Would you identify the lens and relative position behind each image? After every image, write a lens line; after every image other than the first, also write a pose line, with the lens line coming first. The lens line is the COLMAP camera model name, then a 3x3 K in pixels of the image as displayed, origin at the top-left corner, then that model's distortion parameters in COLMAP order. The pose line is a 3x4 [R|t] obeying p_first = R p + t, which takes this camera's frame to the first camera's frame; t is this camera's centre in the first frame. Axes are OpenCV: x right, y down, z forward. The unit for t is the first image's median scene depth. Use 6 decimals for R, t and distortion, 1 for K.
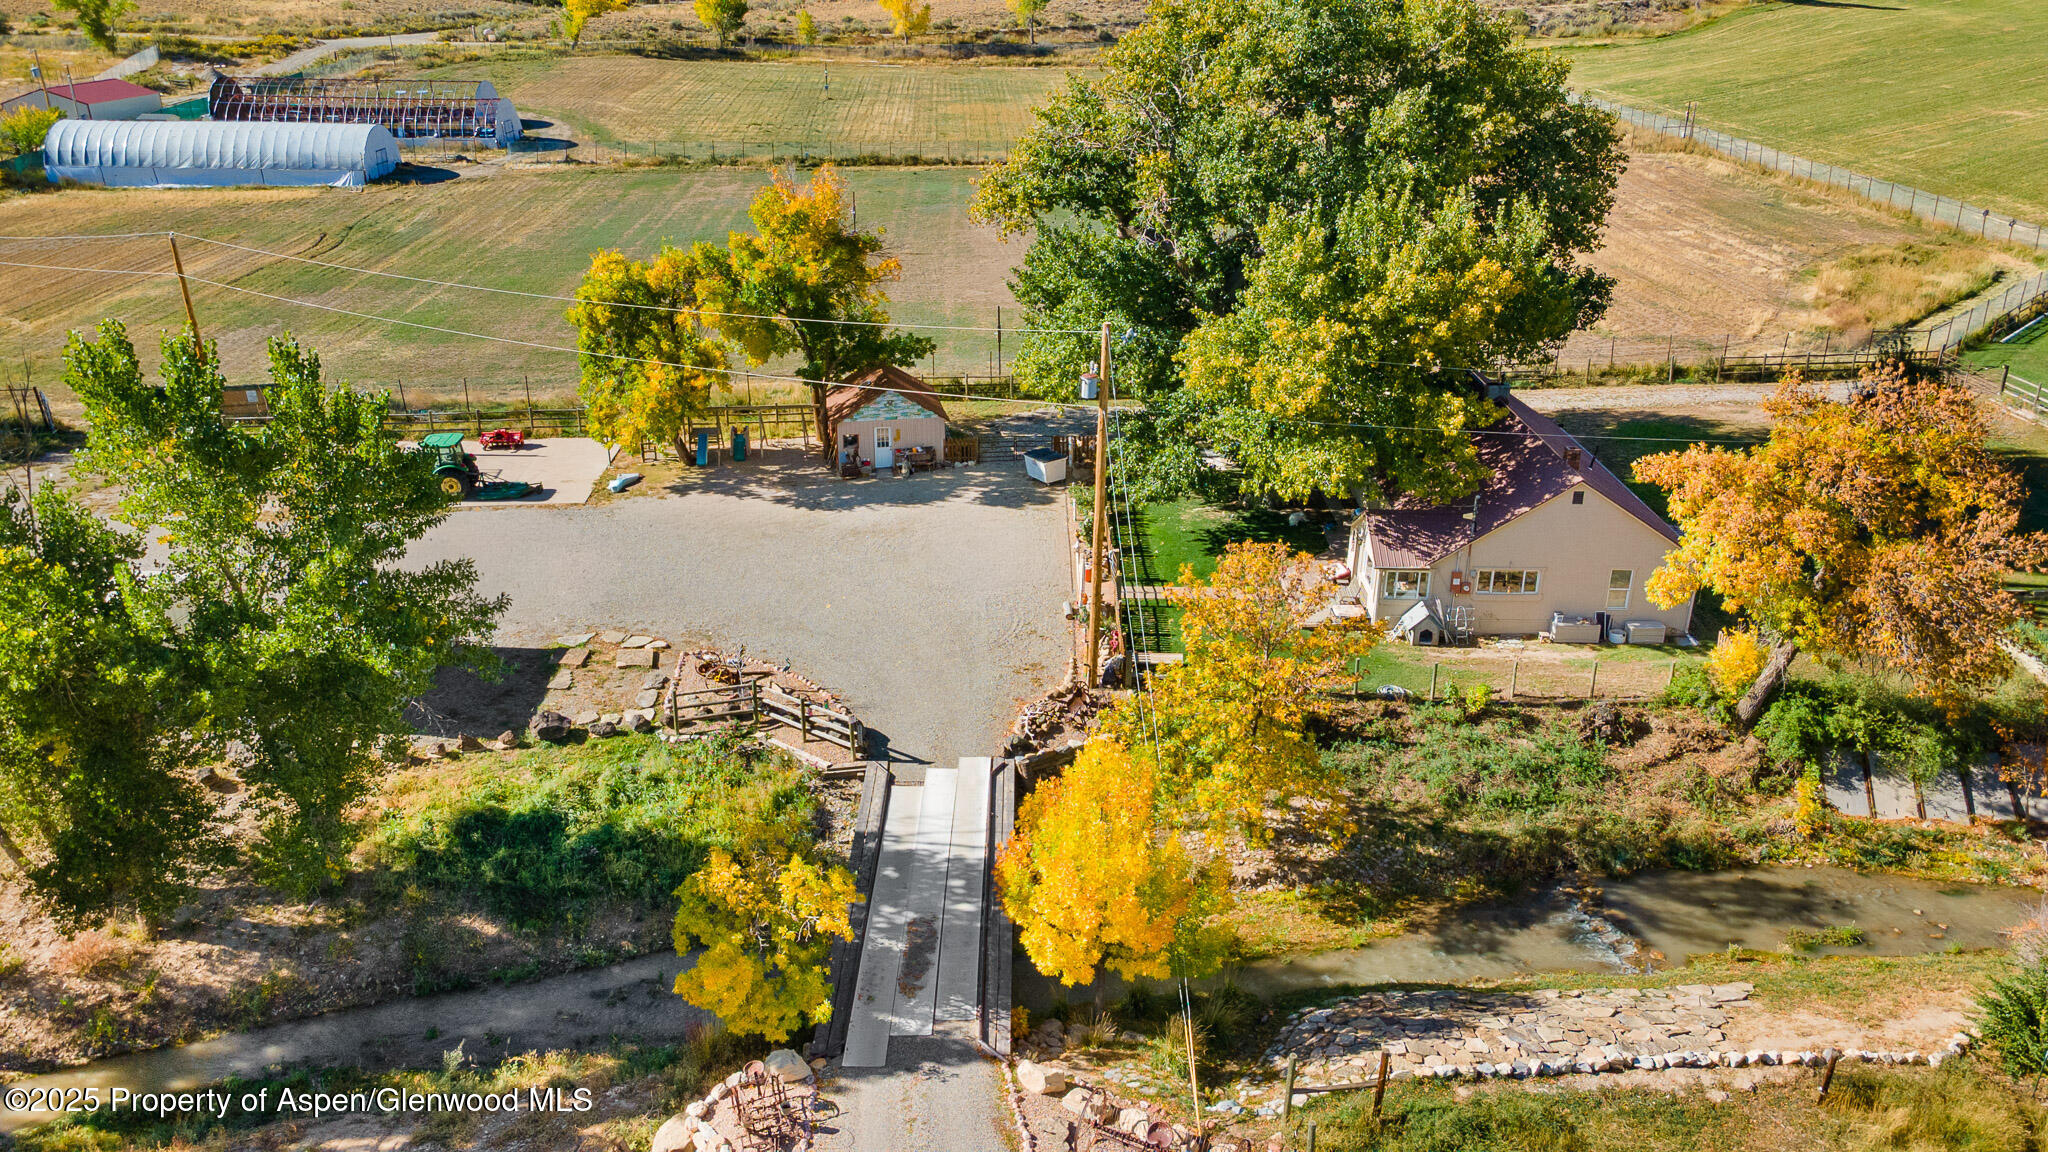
lens RADIAL K [[1506.7, 0, 1024.0], [0, 1506.7, 576.0], [0, 0, 1]] dist [0.043156, 0.013042]
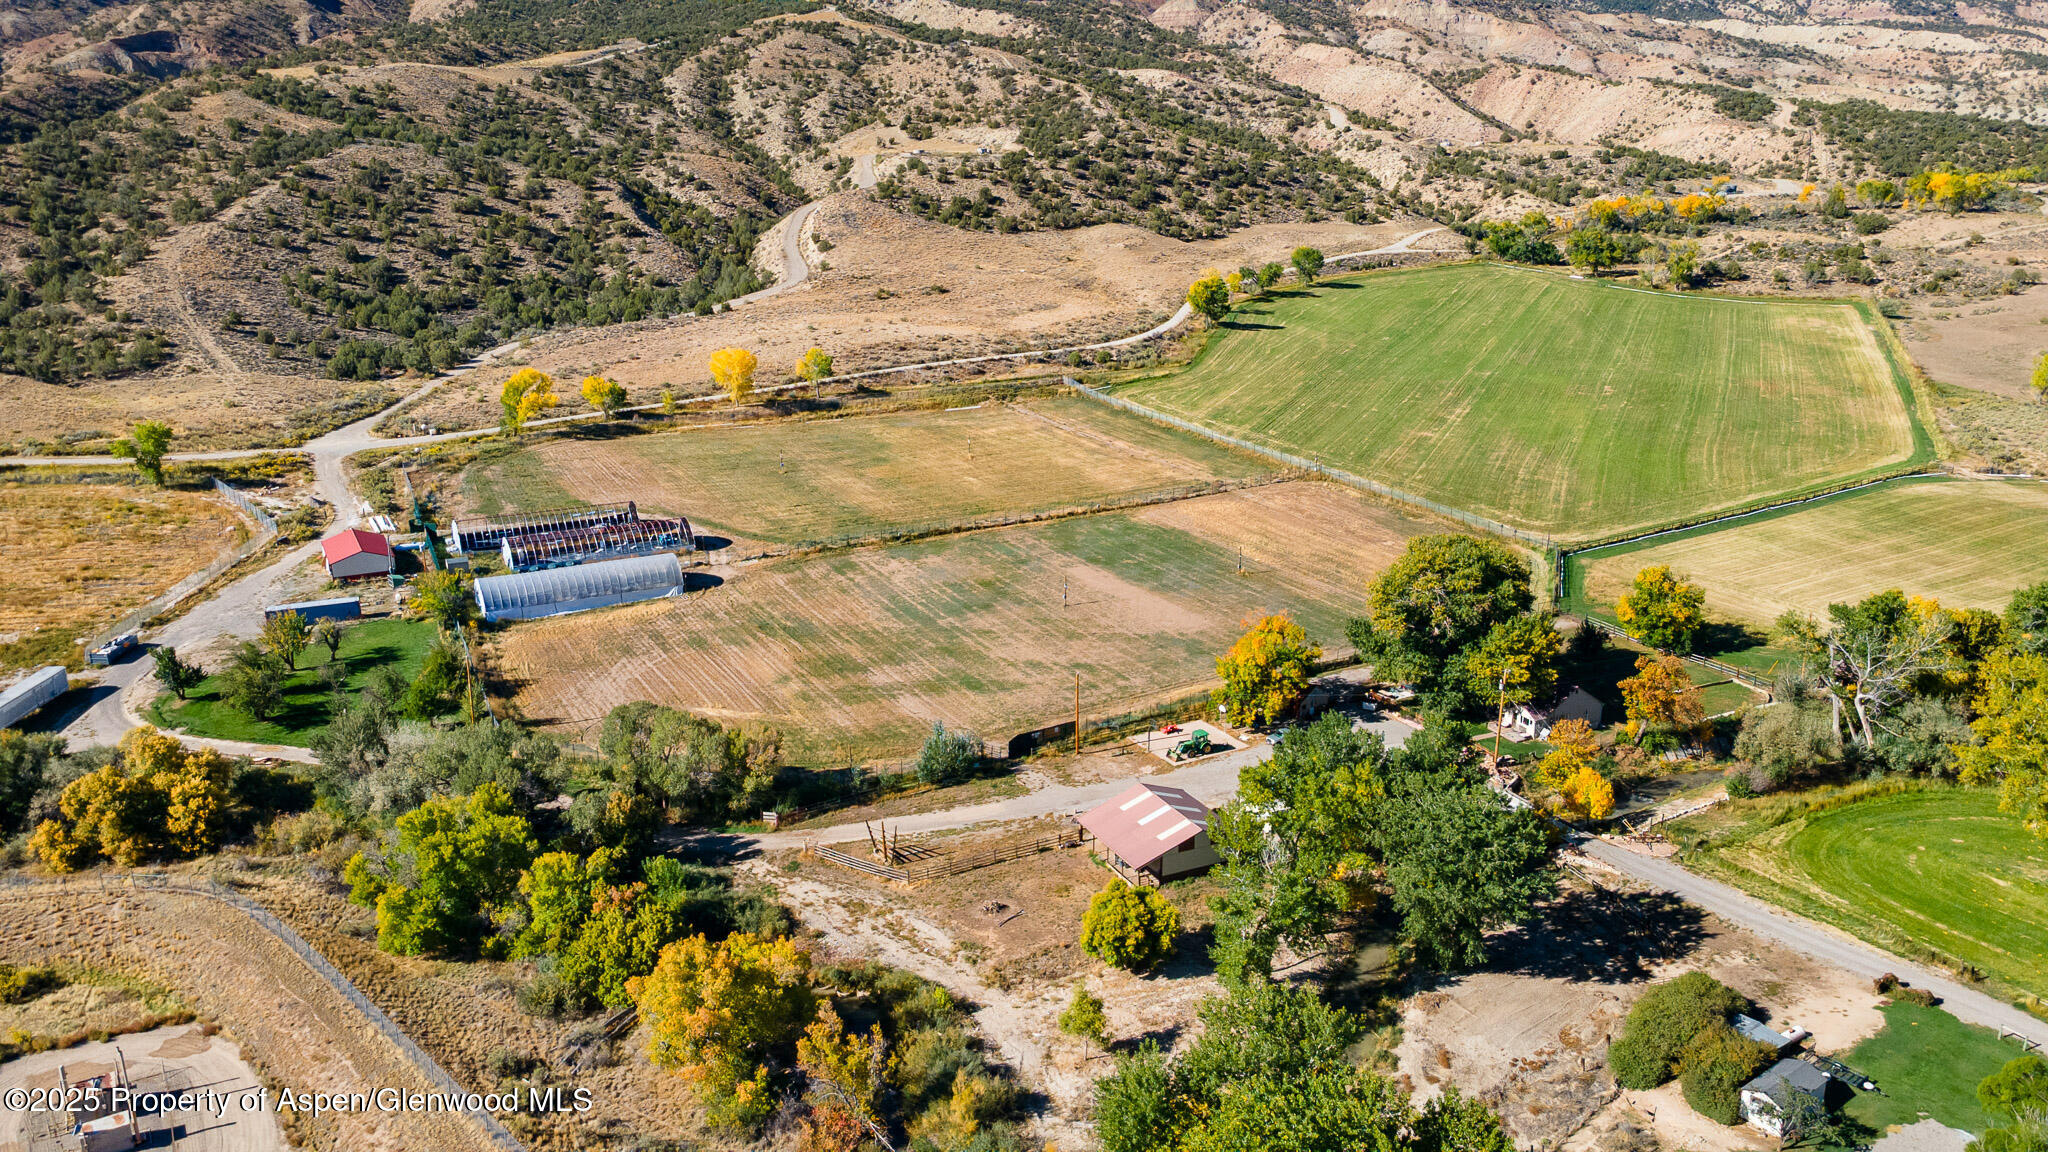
lens RADIAL K [[1506.7, 0, 1024.0], [0, 1506.7, 576.0], [0, 0, 1]] dist [0.043156, 0.013042]
pose [[0.894291, -0.131344, 0.427776, -2.165707], [0.174451, 0.982649, -0.062990, -0.303562], [-0.412080, 0.130957, 0.901687, -1.629828]]
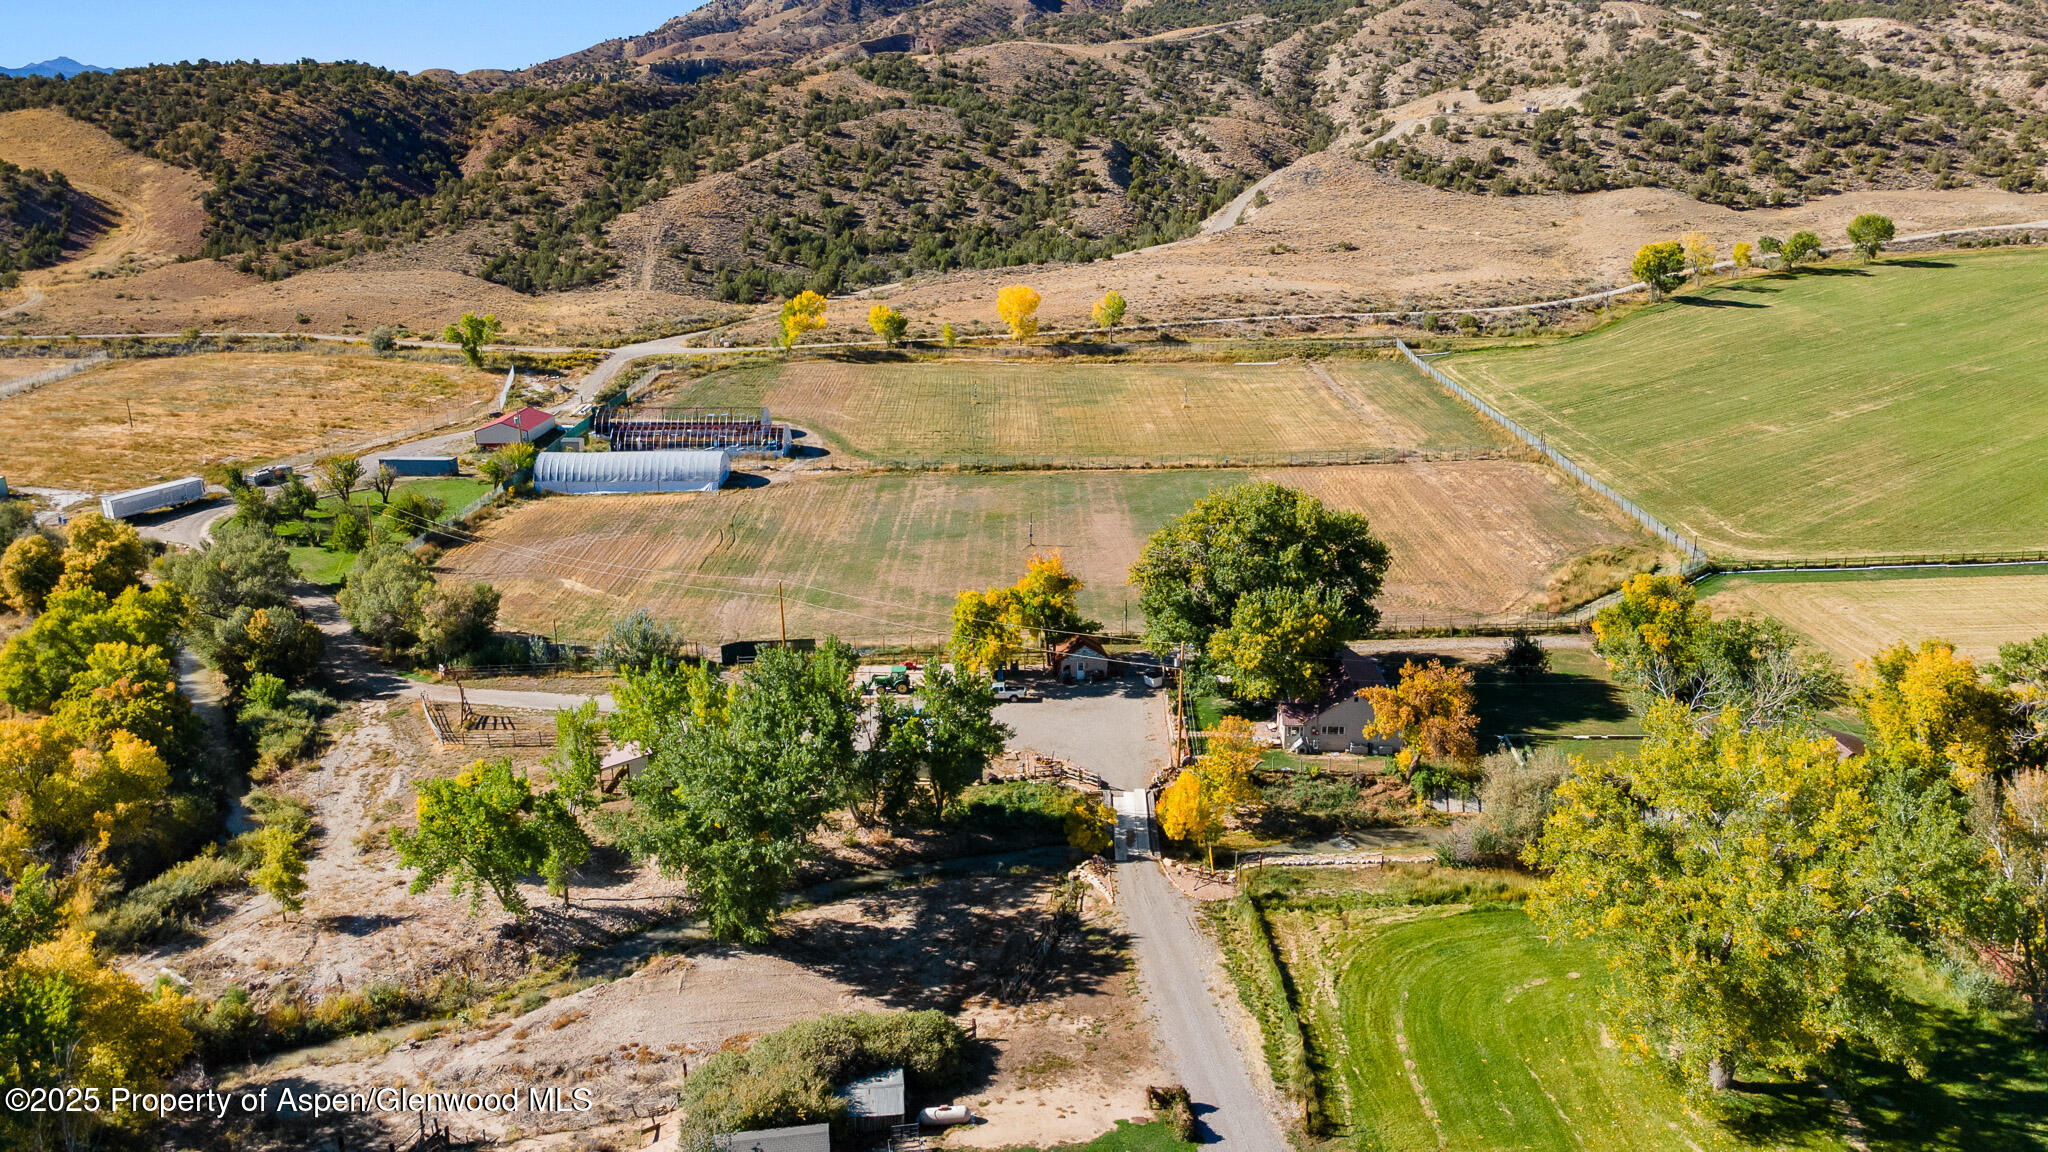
lens RADIAL K [[1506.7, 0, 1024.0], [0, 1506.7, 576.0], [0, 0, 1]] dist [0.043156, 0.013042]
pose [[0.999432, 0.000854, -0.033685, -0.131476], [-0.004382, 0.994484, -0.104795, 0.013903], [0.033410, 0.104883, 0.993923, -1.641511]]
